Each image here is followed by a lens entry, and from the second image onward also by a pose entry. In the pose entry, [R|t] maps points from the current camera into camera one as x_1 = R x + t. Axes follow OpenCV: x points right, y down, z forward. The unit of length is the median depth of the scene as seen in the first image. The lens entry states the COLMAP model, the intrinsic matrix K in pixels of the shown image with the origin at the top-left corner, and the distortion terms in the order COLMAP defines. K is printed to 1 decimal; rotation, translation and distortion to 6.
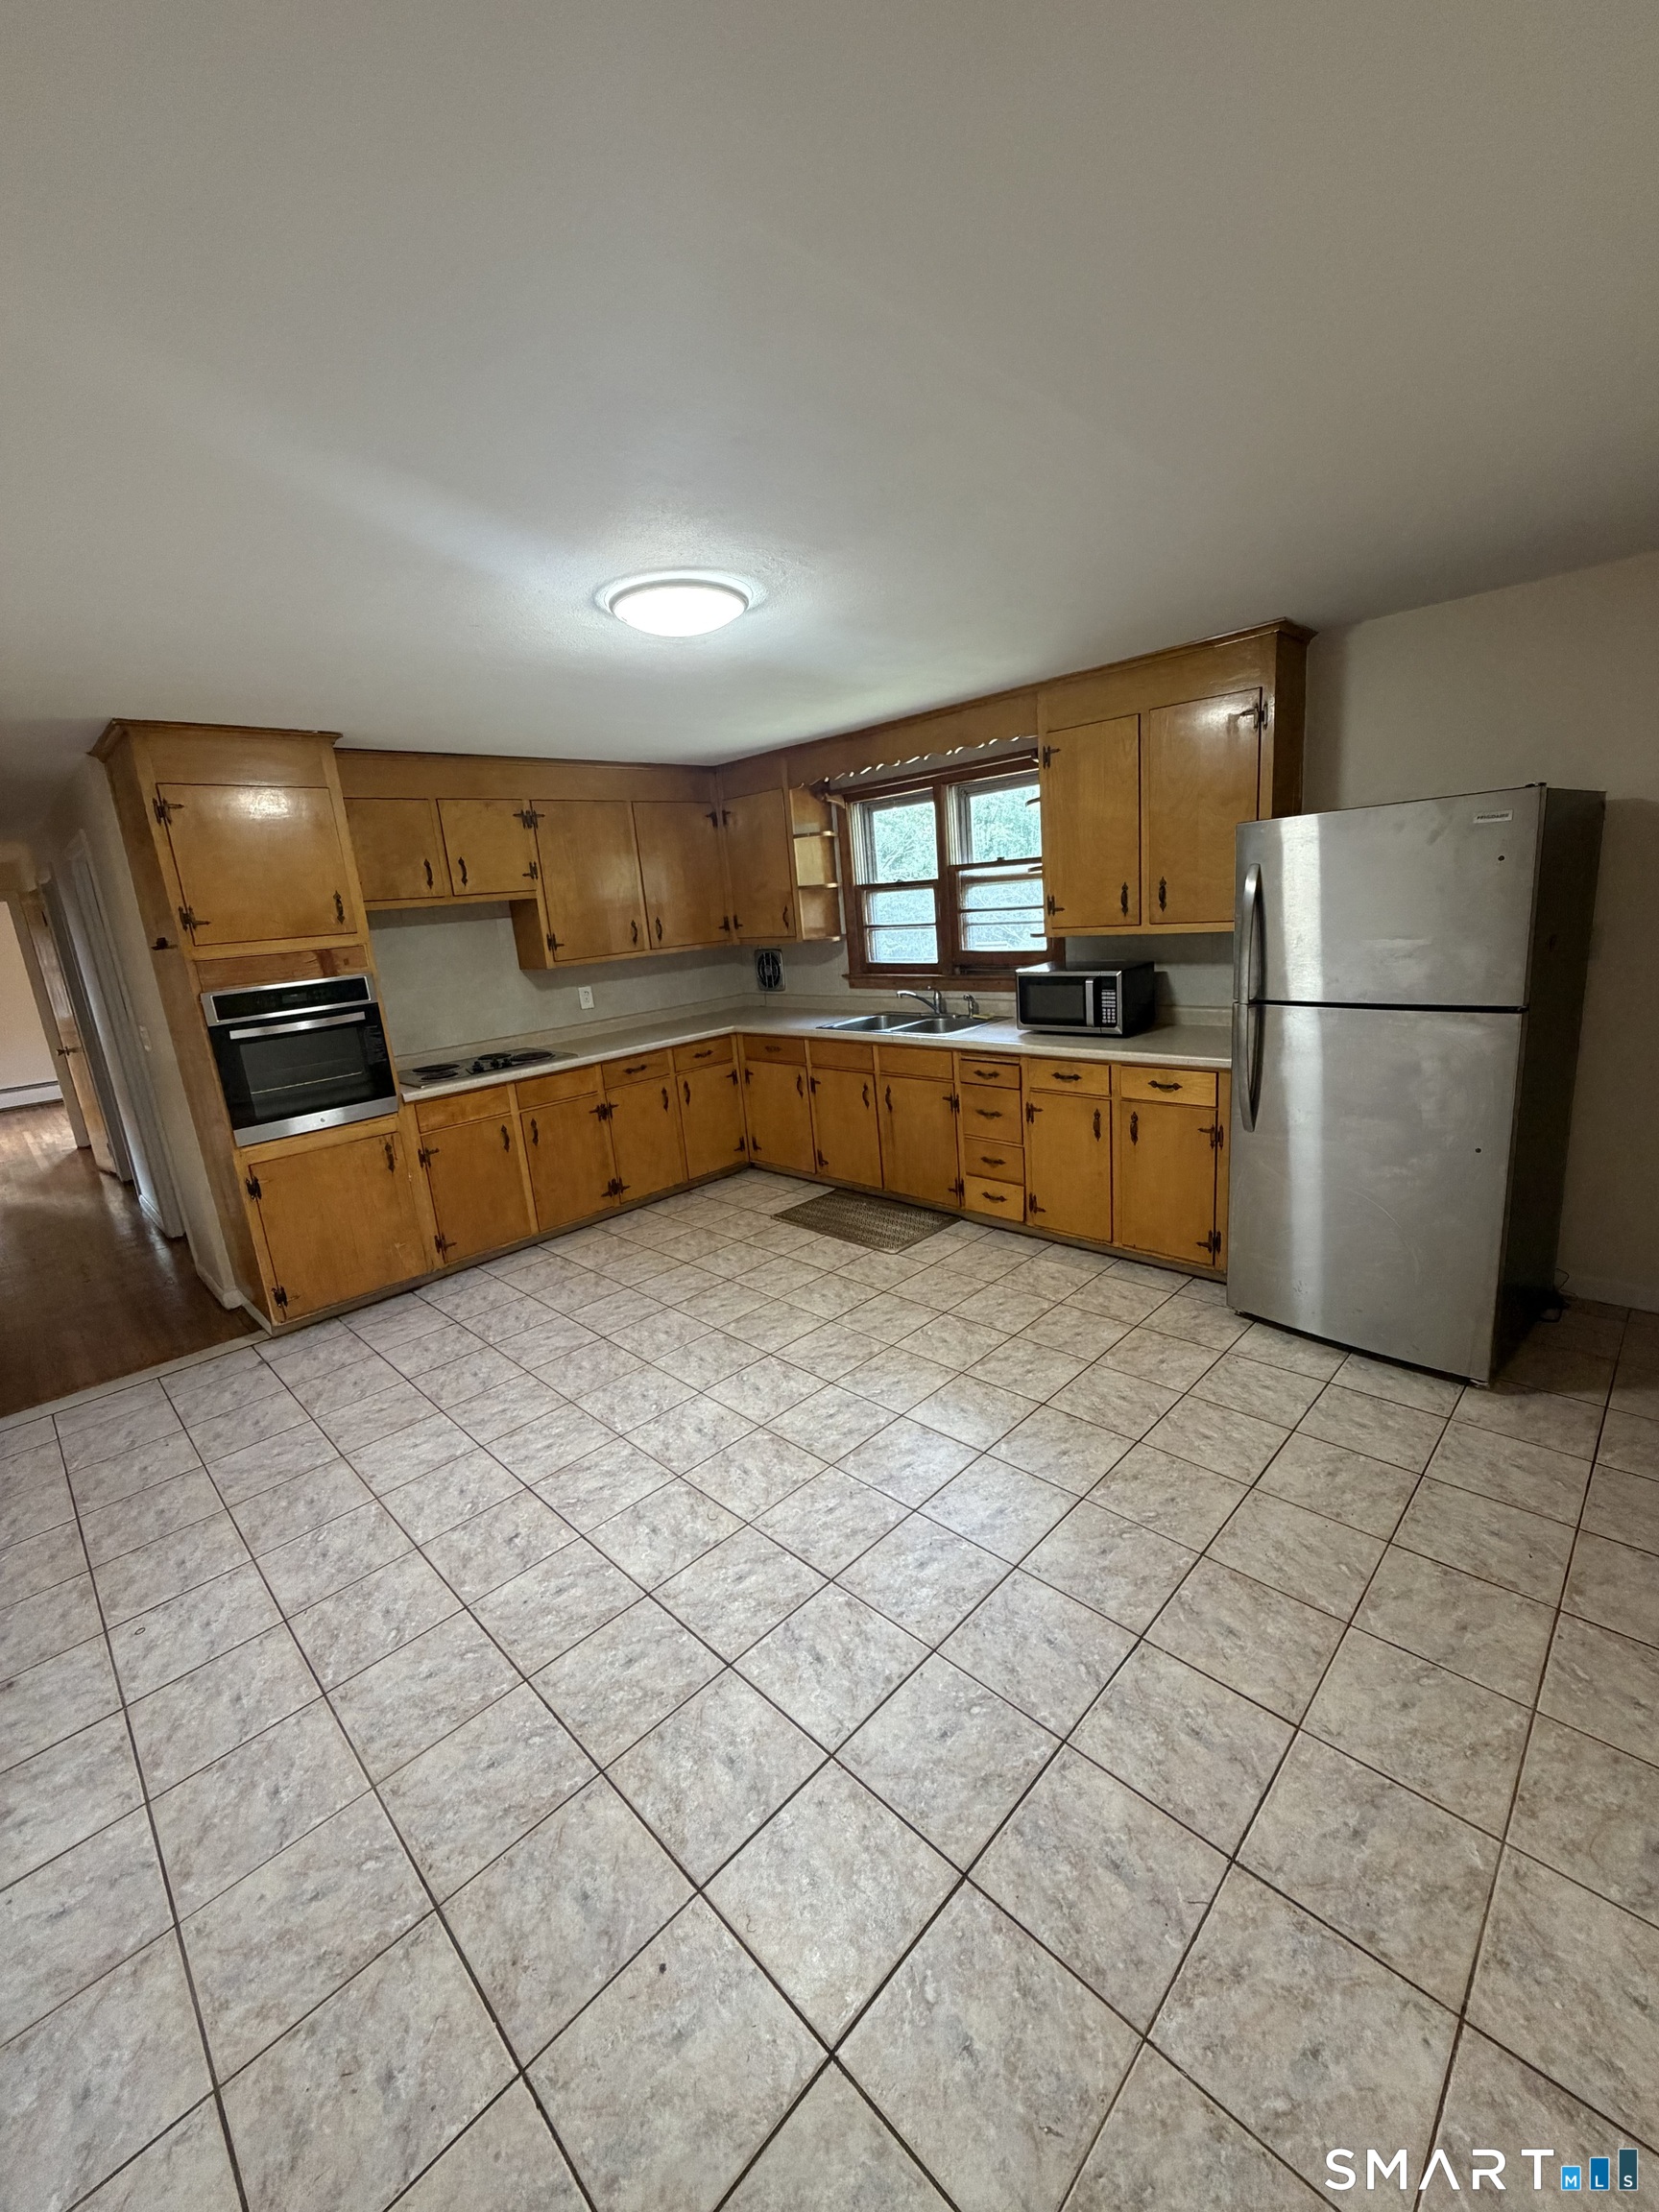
lens RADIAL K [[881.9, 0, 829.5], [0, 881.9, 1106.0], [0, 0, 1]] dist [-0.000256, -0.000479]
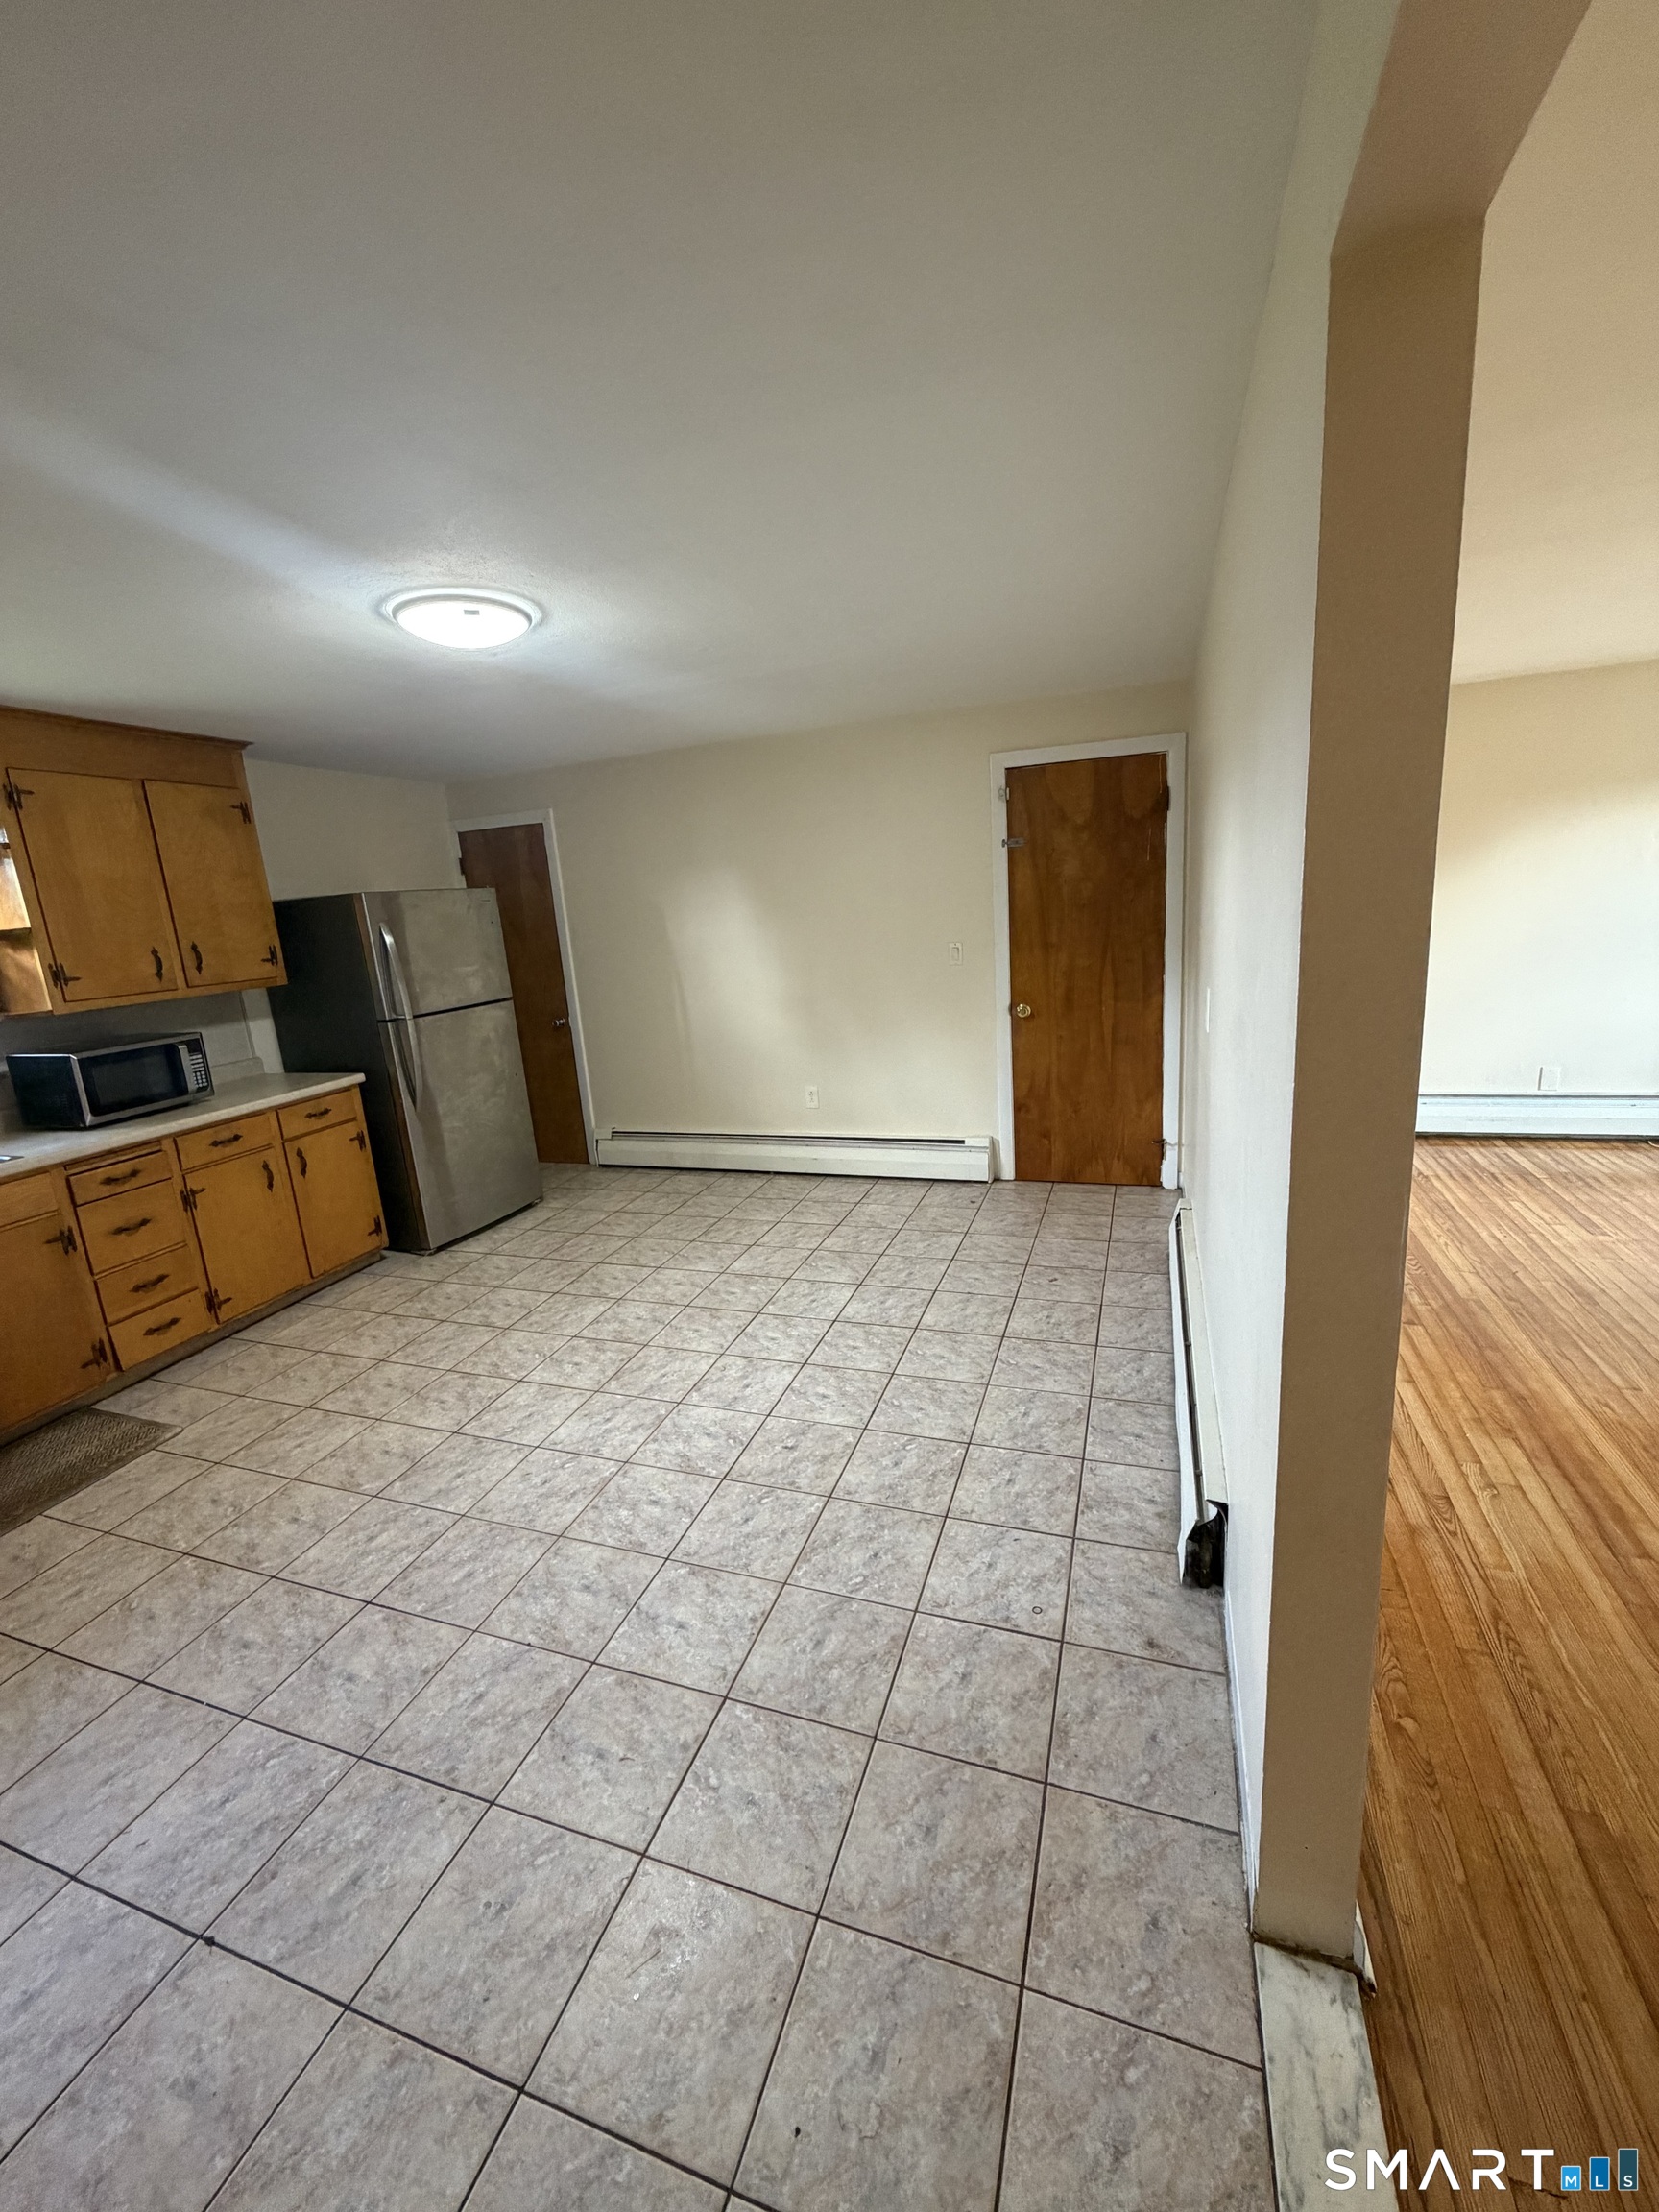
lens RADIAL K [[881.9, 0, 829.5], [0, 881.9, 1106.0], [0, 0, 1]] dist [-0.000256, -0.000479]
pose [[-0.422123, -0.099064, 0.901109, -1.067691], [0.313339, 0.916802, 0.247572, -0.123099], [-0.850665, 0.386858, -0.355963, 0.955163]]
